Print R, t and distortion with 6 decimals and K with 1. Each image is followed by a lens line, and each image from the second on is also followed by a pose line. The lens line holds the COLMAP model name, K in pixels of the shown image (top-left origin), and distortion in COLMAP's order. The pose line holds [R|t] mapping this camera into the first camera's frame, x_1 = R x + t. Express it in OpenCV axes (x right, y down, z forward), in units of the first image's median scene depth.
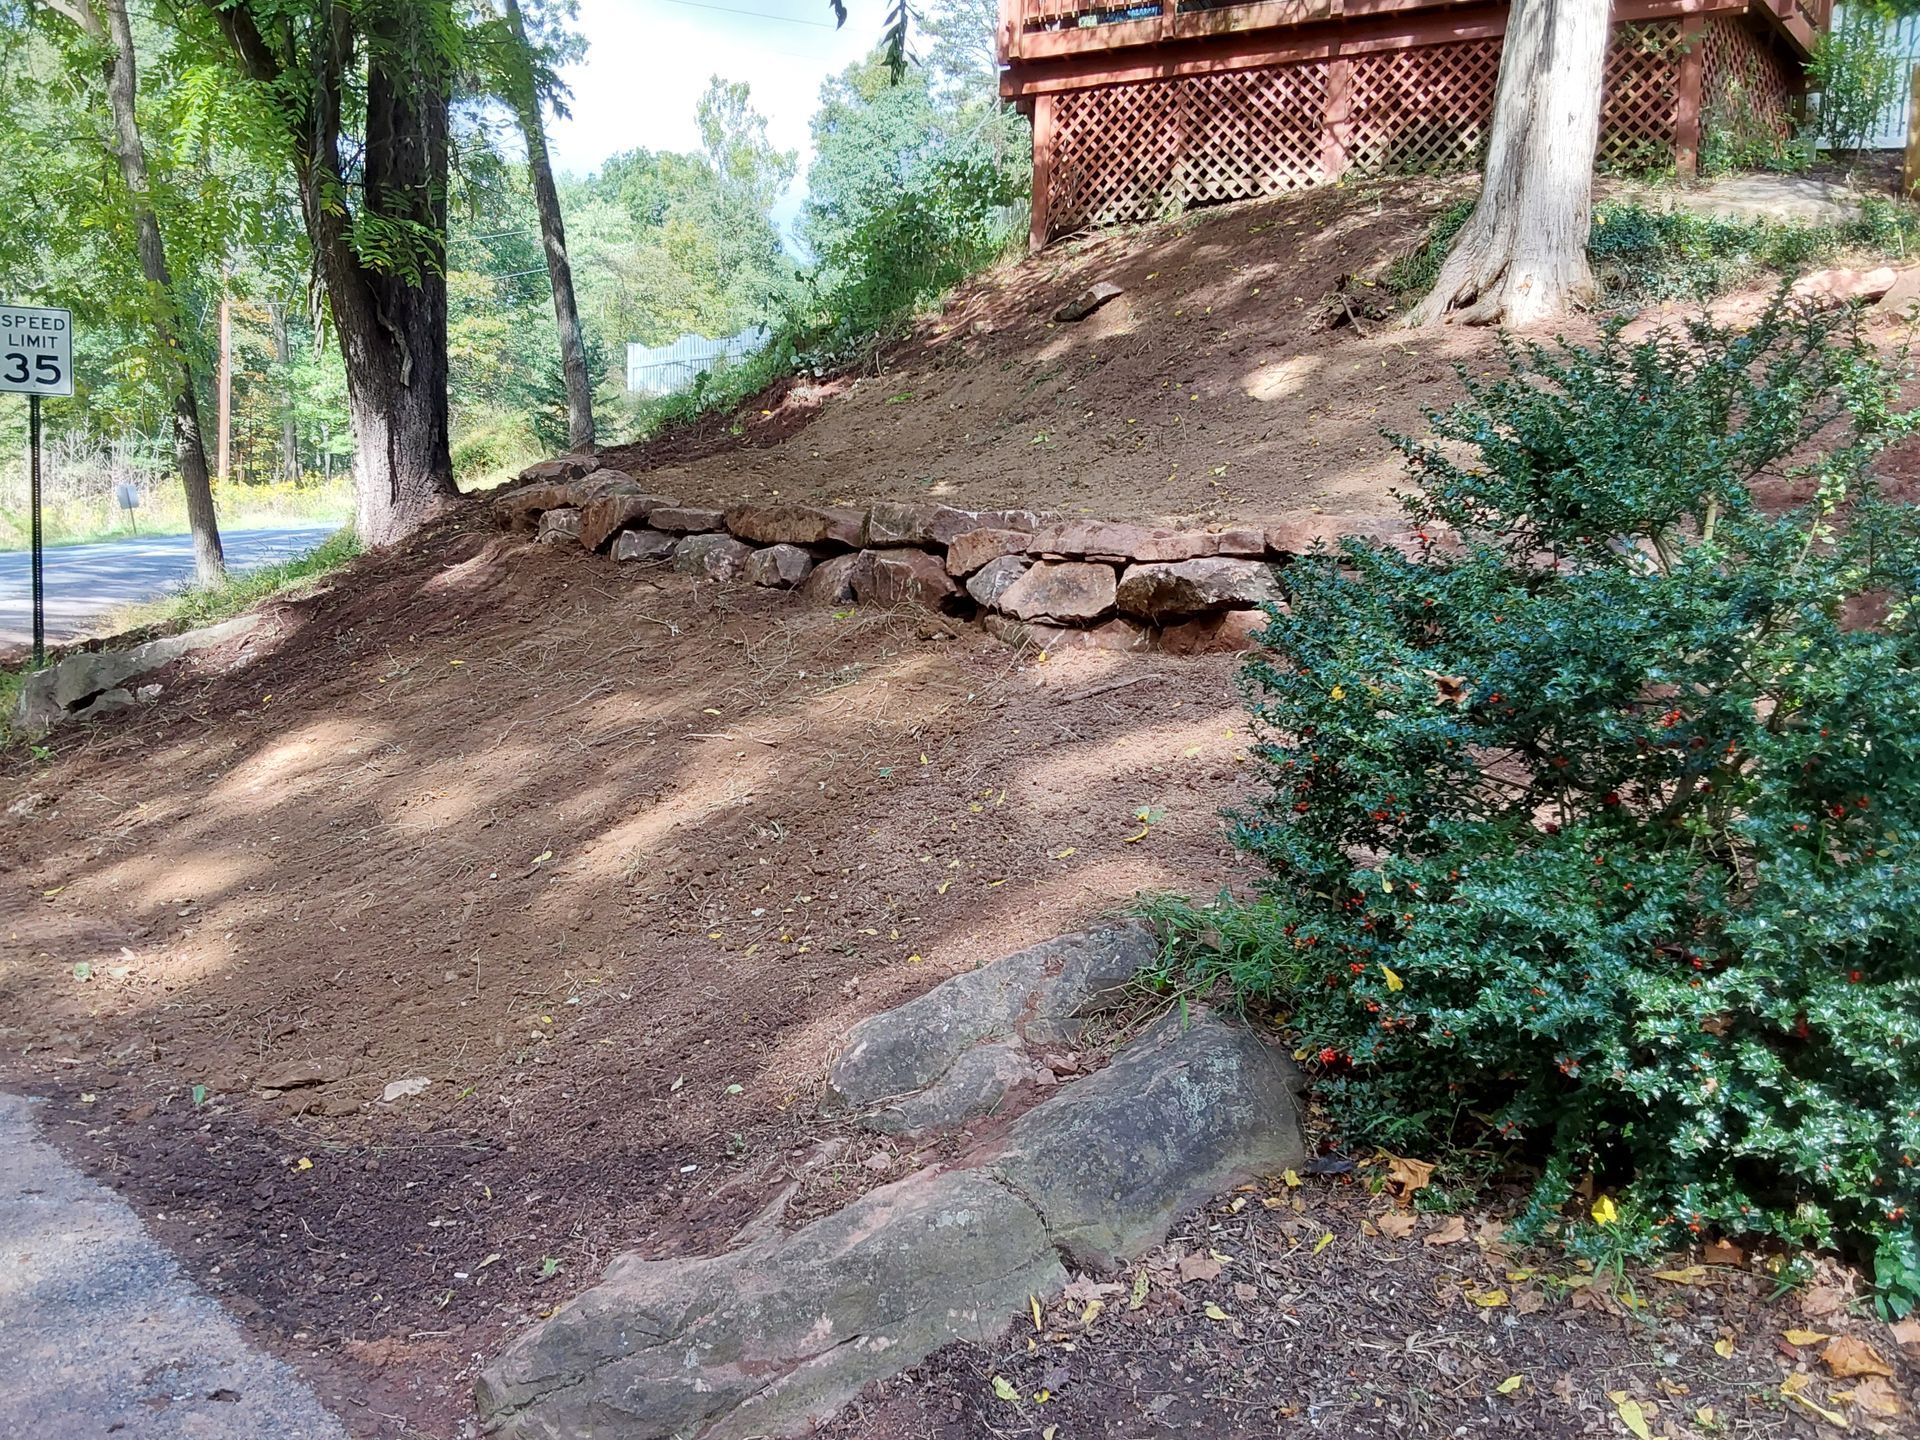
lens RADIAL K [[1571.5, 0, 895.8], [0, 1571.5, 723.0], [0, 0, 1]] dist [0.068309, -0.129818]
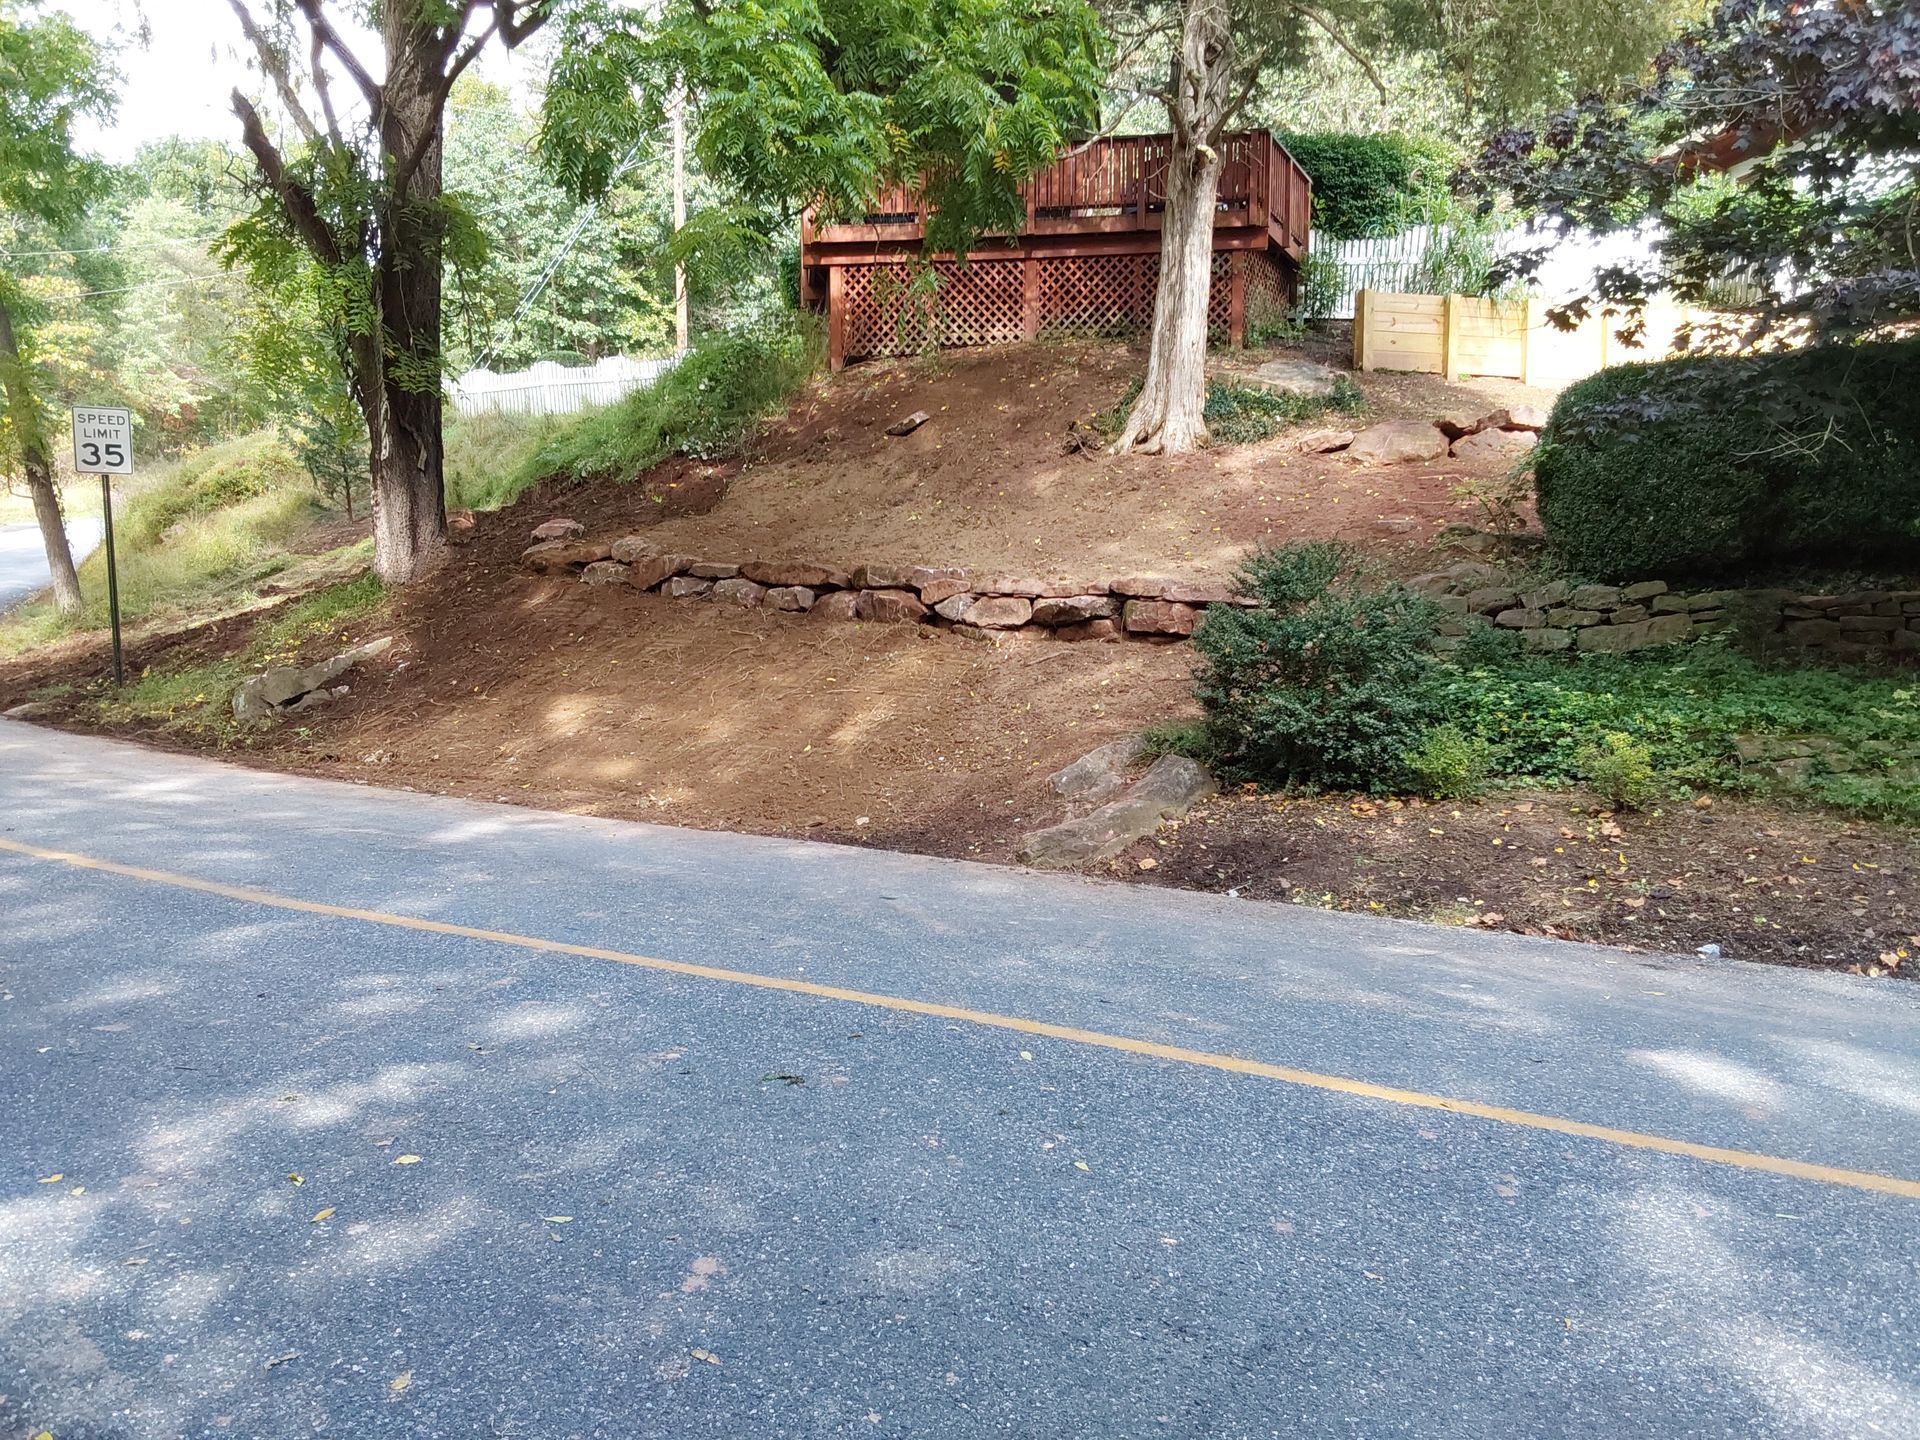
lens RADIAL K [[1519.7, 0, 960.0], [0, 1519.7, 720.0], [0, 0, 1]] dist [-0.002379, -0.011424]
pose [[0.951984, -0.048762, 0.302239, -0.267214], [0.047578, 0.998804, 0.011283, 0.014544], [-0.302428, 0.003639, 0.953165, -0.413233]]
